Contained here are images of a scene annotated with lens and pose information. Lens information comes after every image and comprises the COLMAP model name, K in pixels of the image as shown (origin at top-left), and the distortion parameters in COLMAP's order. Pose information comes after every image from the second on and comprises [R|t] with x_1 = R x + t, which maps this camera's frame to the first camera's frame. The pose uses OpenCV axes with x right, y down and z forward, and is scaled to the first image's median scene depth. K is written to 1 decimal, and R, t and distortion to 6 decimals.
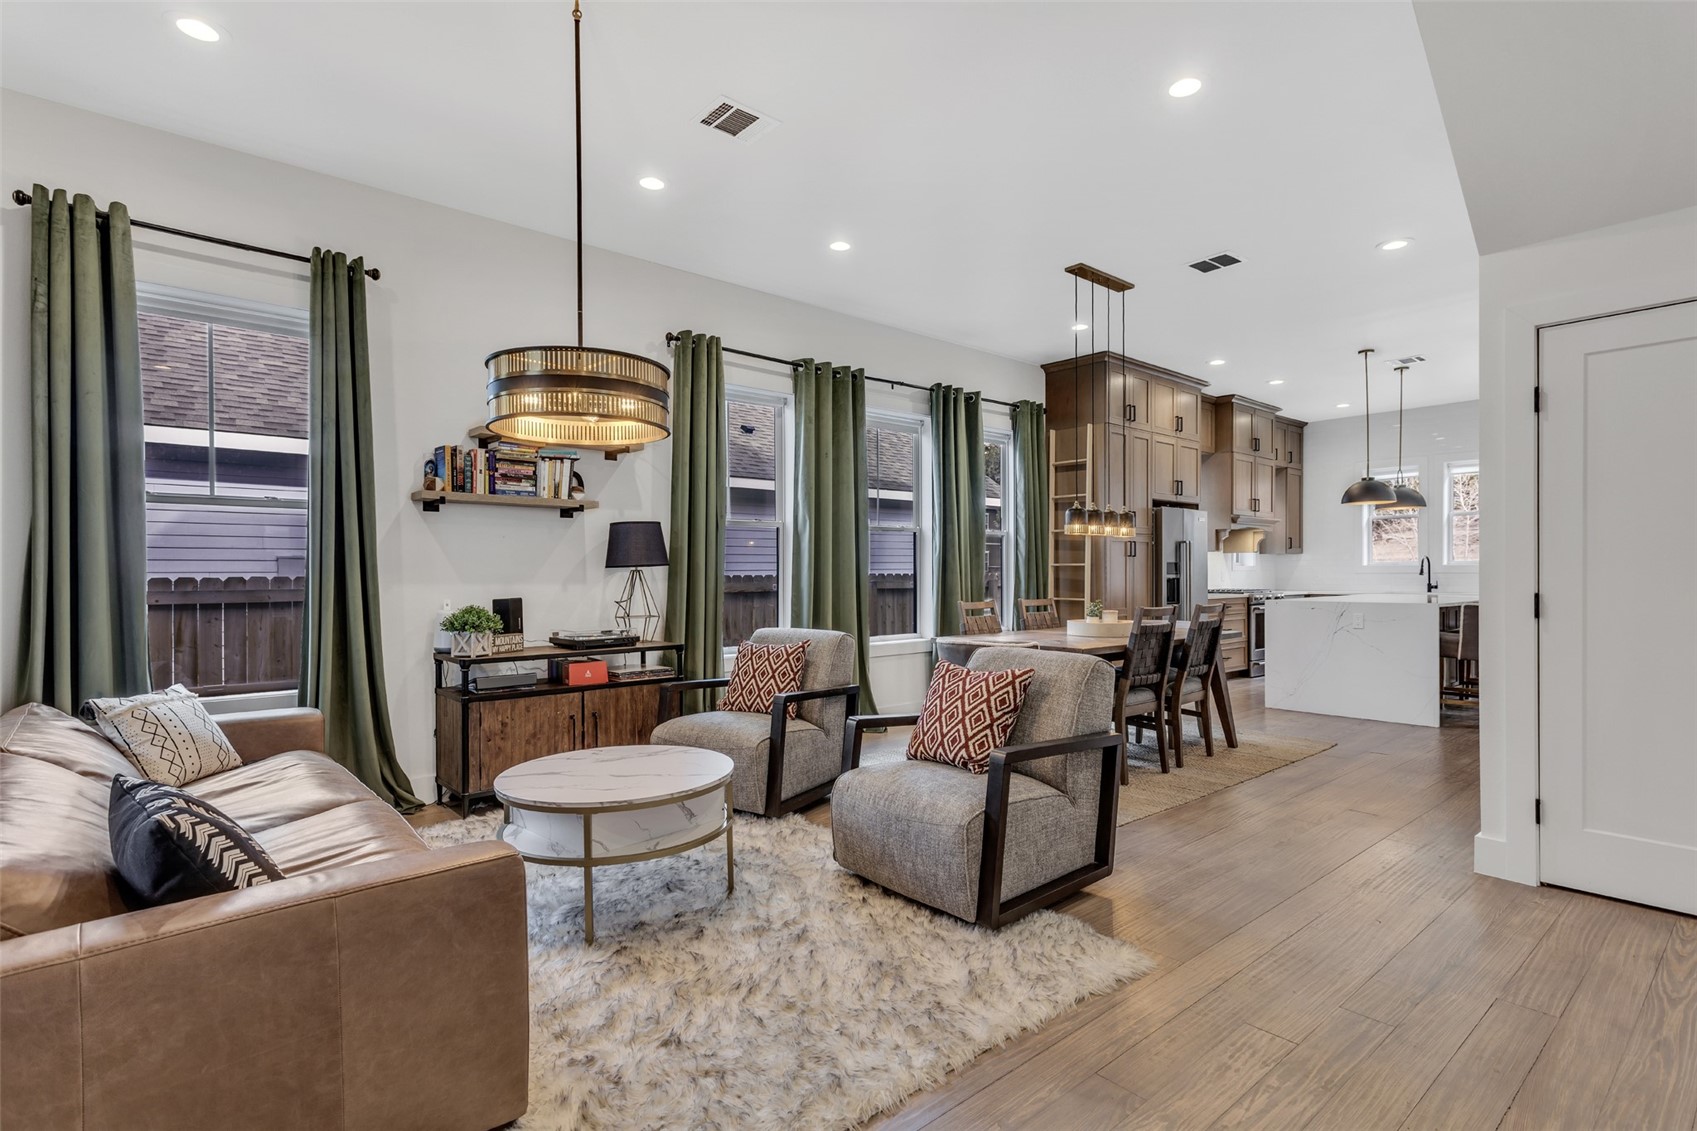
lens RADIAL K [[838.5, 0, 842.8], [0, 838.5, 579.0], [0, 0, 1]] dist [0.003177, 0.004192]
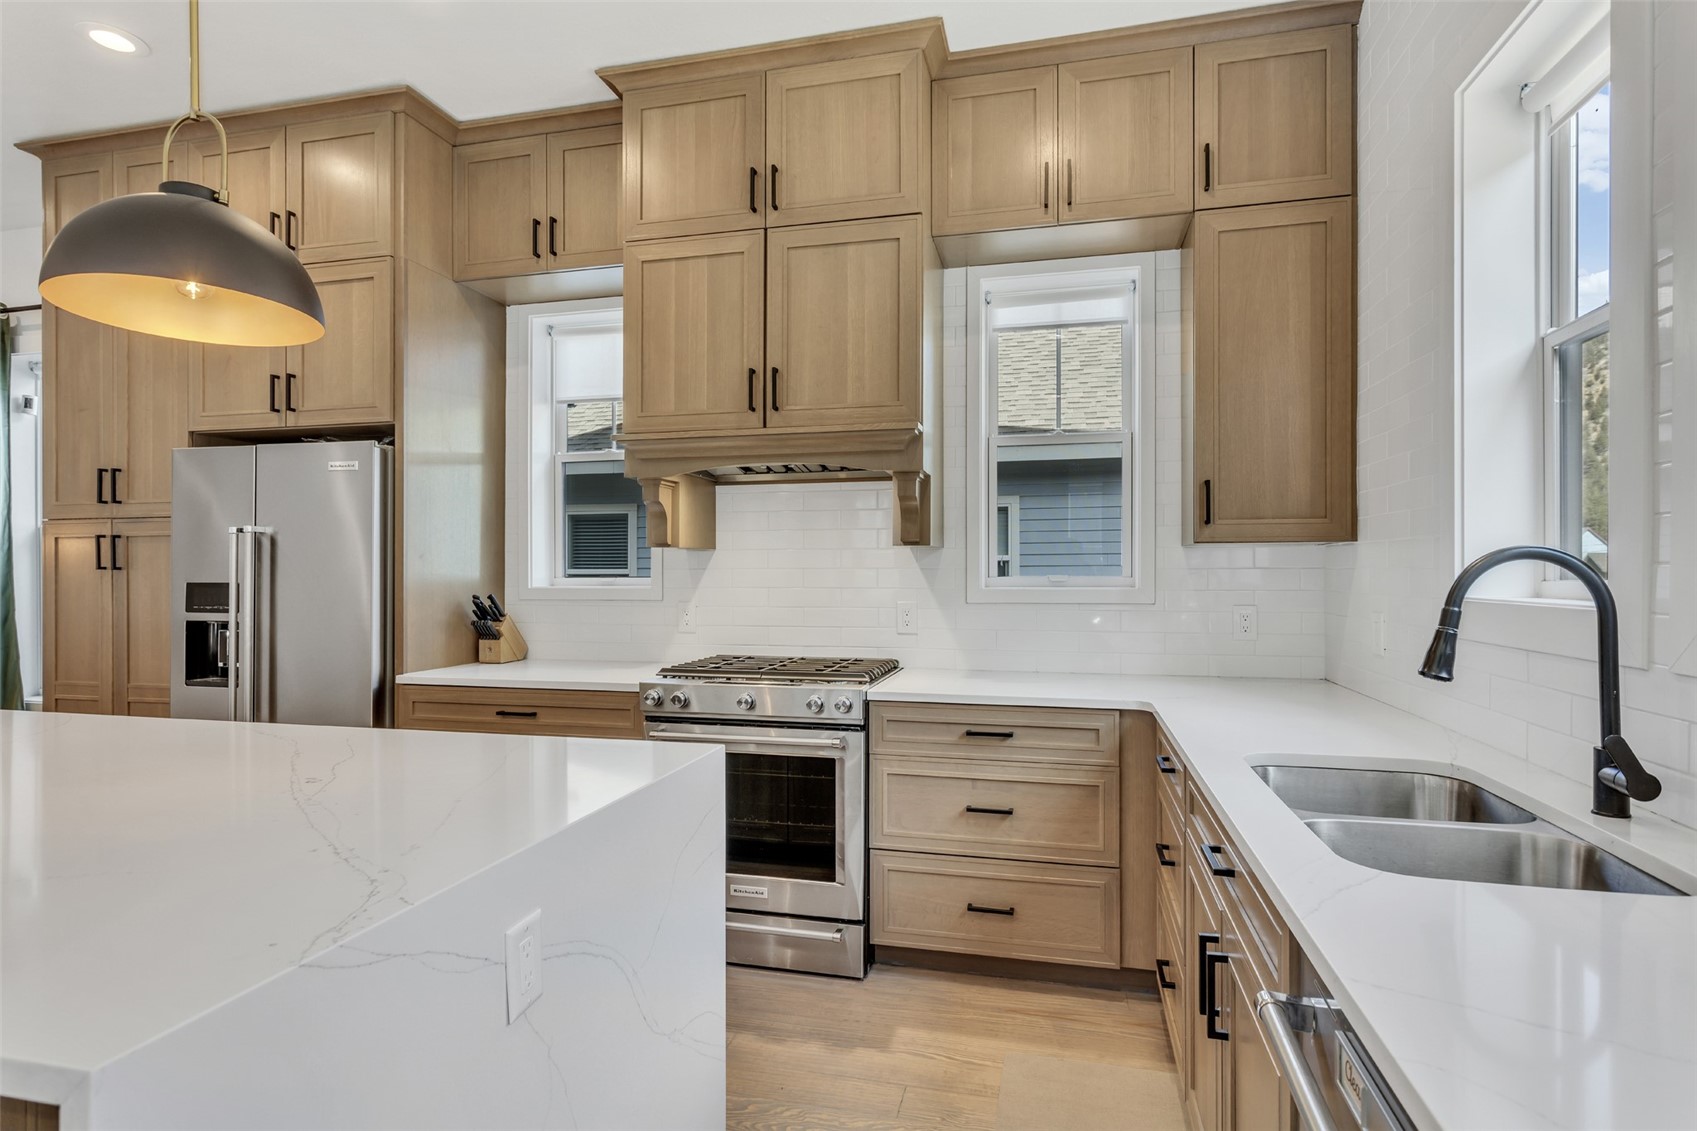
lens RADIAL K [[838.5, 0, 842.1], [0, 838.5, 567.3], [0, 0, 1]] dist [0.003177, 0.004192]
pose [[0.574045, -0.003591, -0.818816, 0.941272], [-0.010185, 0.999882, -0.011526, -0.026089], [0.818760, 0.014956, 0.573941, 1.058767]]
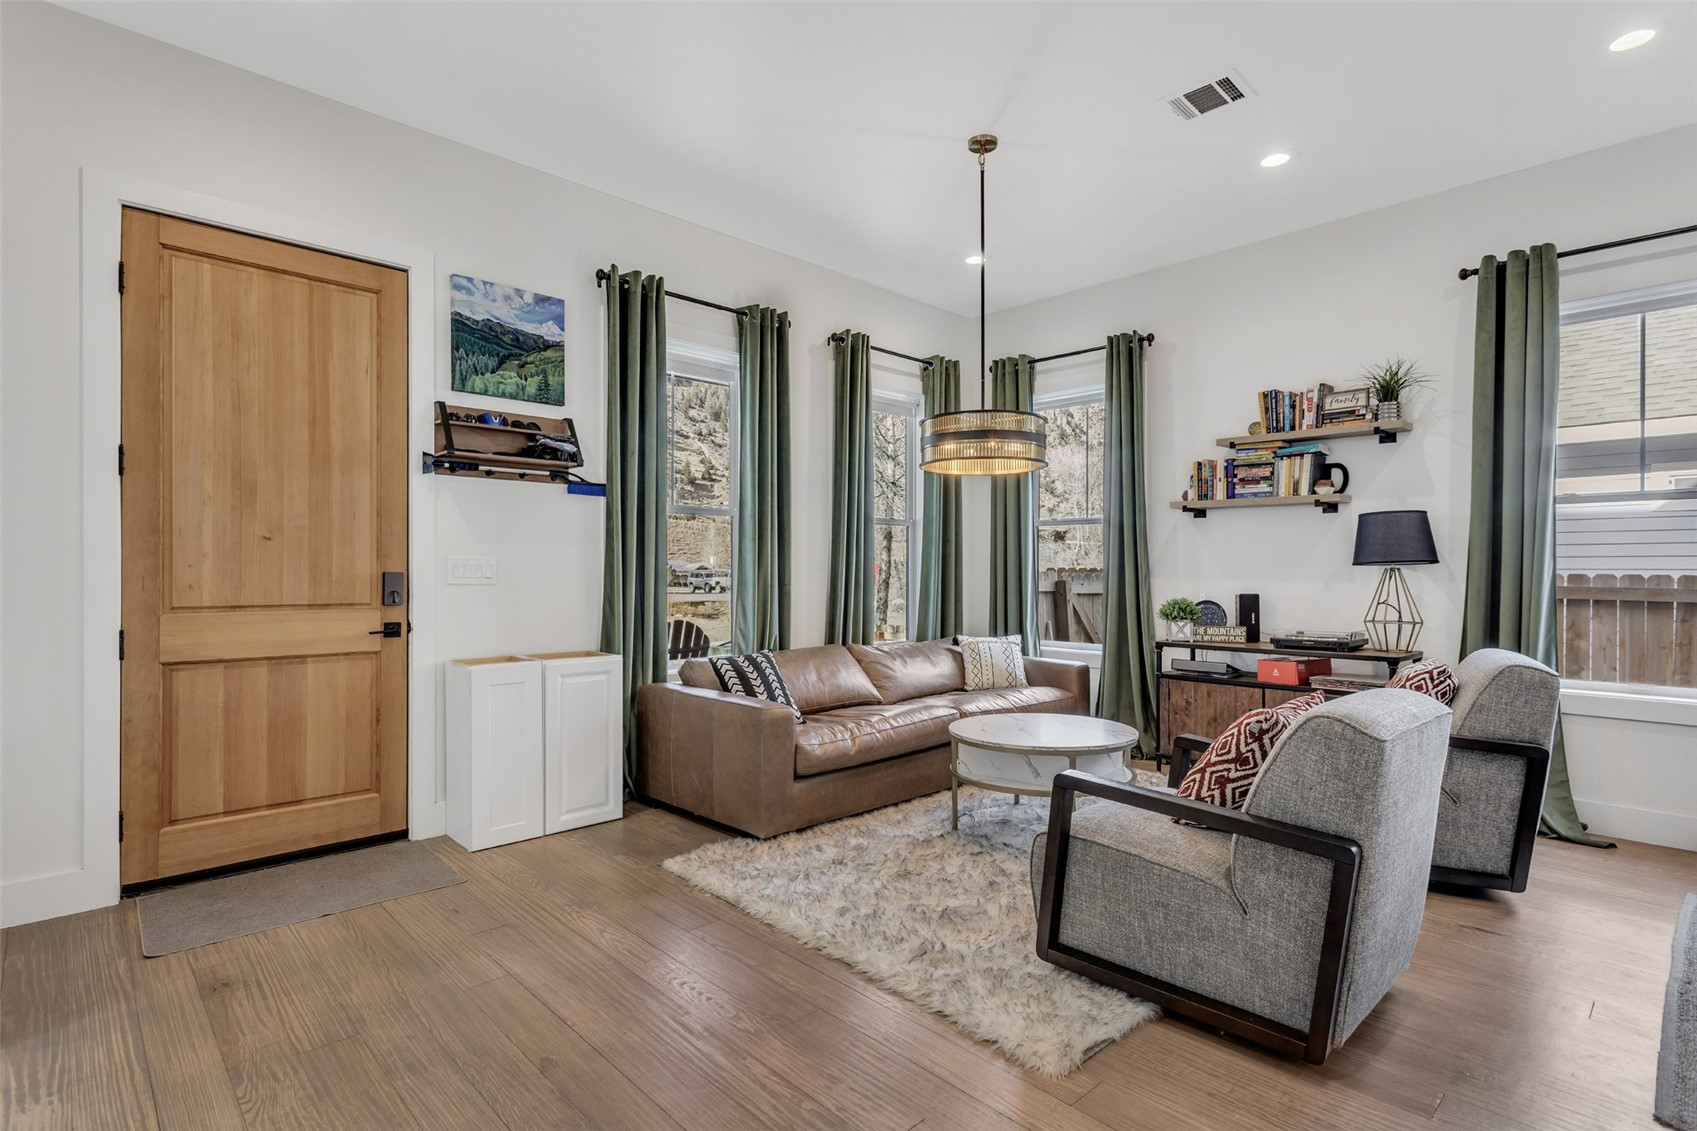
lens RADIAL K [[838.5, 0, 854.9], [0, 838.5, 574.8], [0, 0, 1]] dist [0.003177, 0.004192]
pose [[0.056359, 0.011011, -0.998350, 0.377196], [-0.011996, 0.999874, 0.010351, -0.003685], [0.998339, 0.011393, 0.056484, 0.256476]]
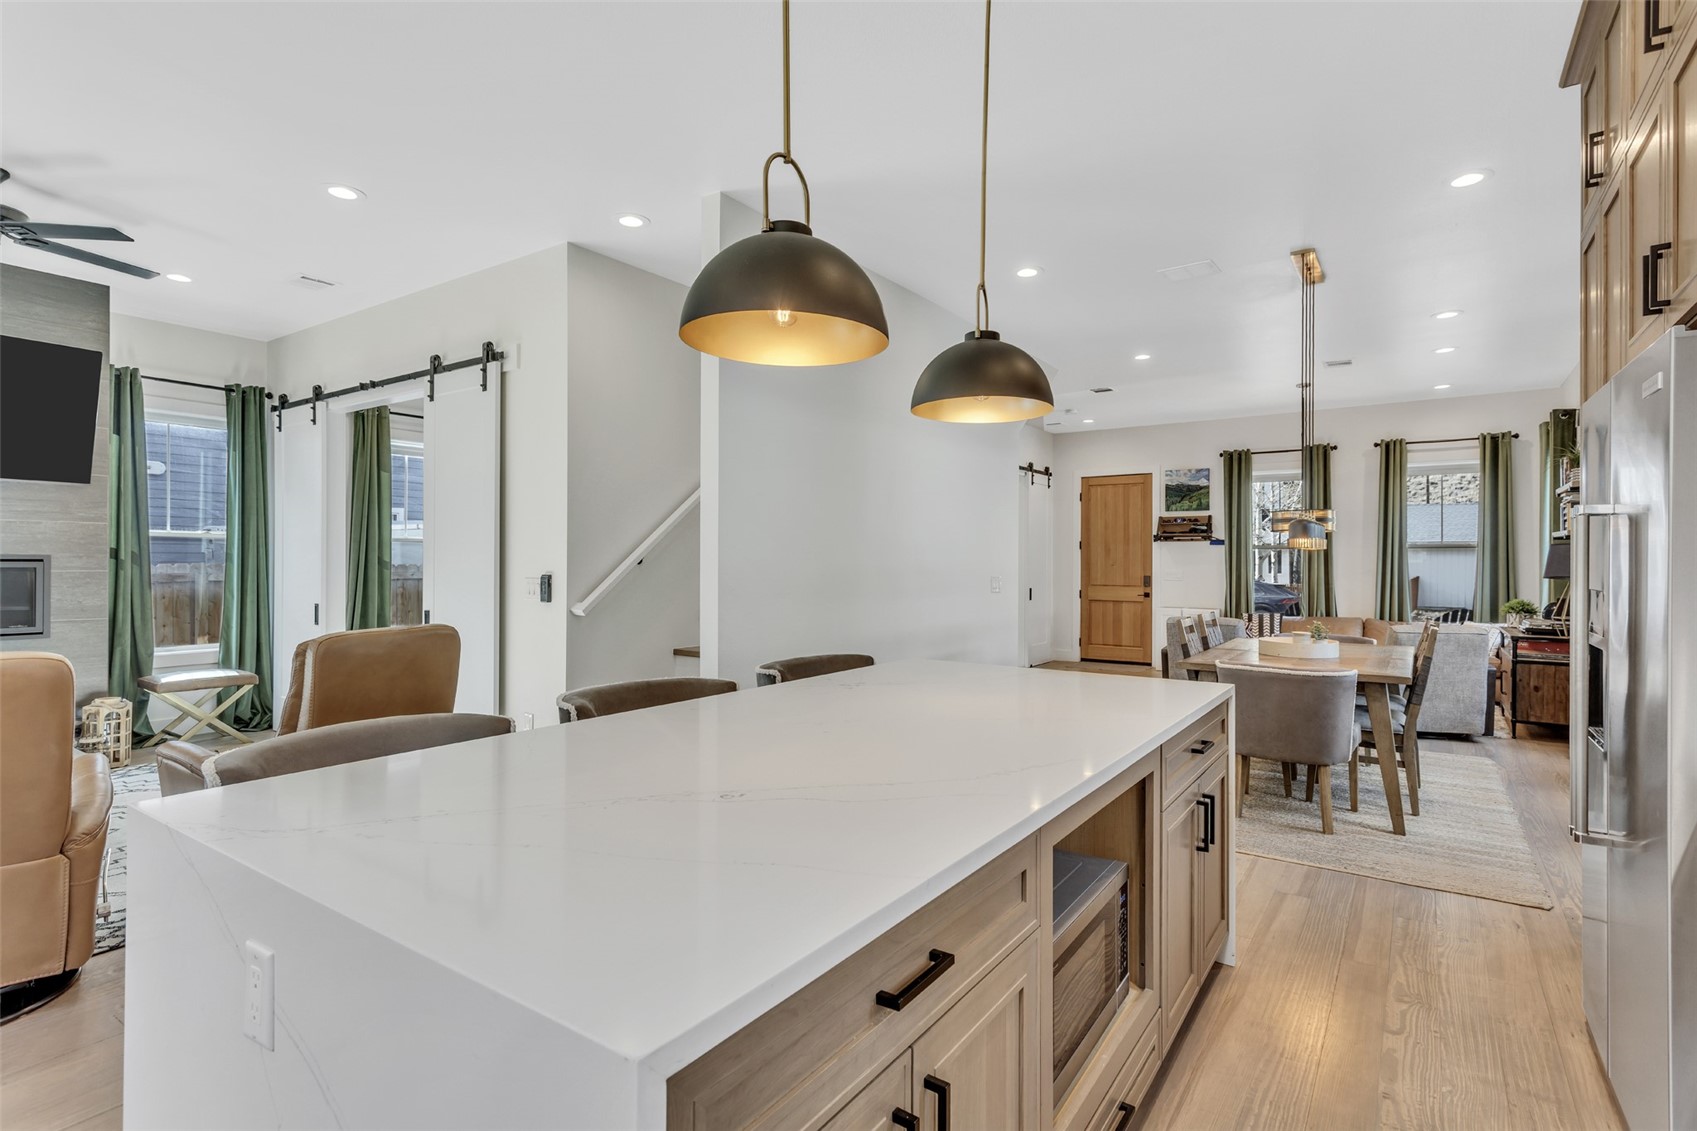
lens RADIAL K [[838.5, 0, 843.3], [0, 838.5, 559.7], [0, 0, 1]] dist [0.003177, 0.004192]
pose [[-0.968284, 0.000922, -0.249849, 0.736799], [-0.000780, 0.999977, 0.006715, -0.032655], [0.249850, 0.006697, -0.968261, 1.258538]]
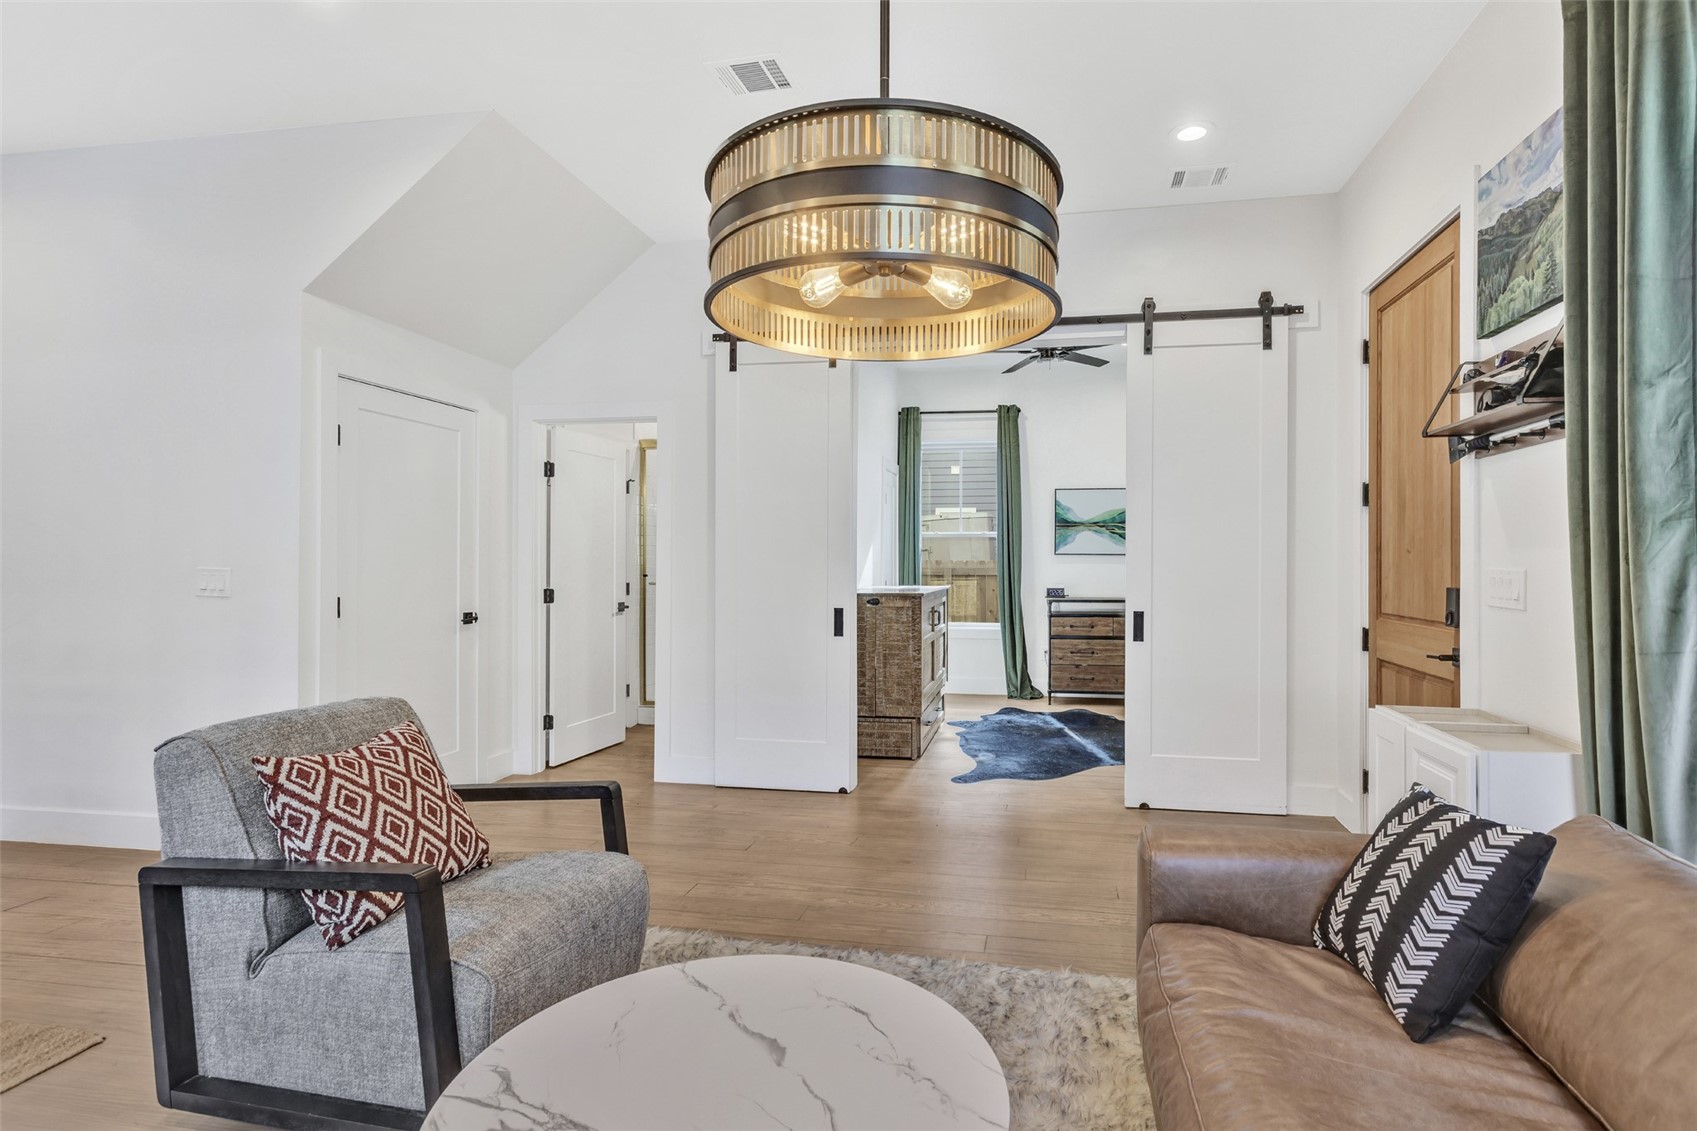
lens RADIAL K [[838.5, 0, 899.4], [0, 838.5, 563.9], [0, 0, 1]] dist [0.003177, 0.004192]
pose [[-0.632112, 0.004654, 0.774863, -0.245688], [0.008298, 0.999965, 0.000764, -0.009764], [-0.774833, 0.006912, -0.632128, 0.468445]]
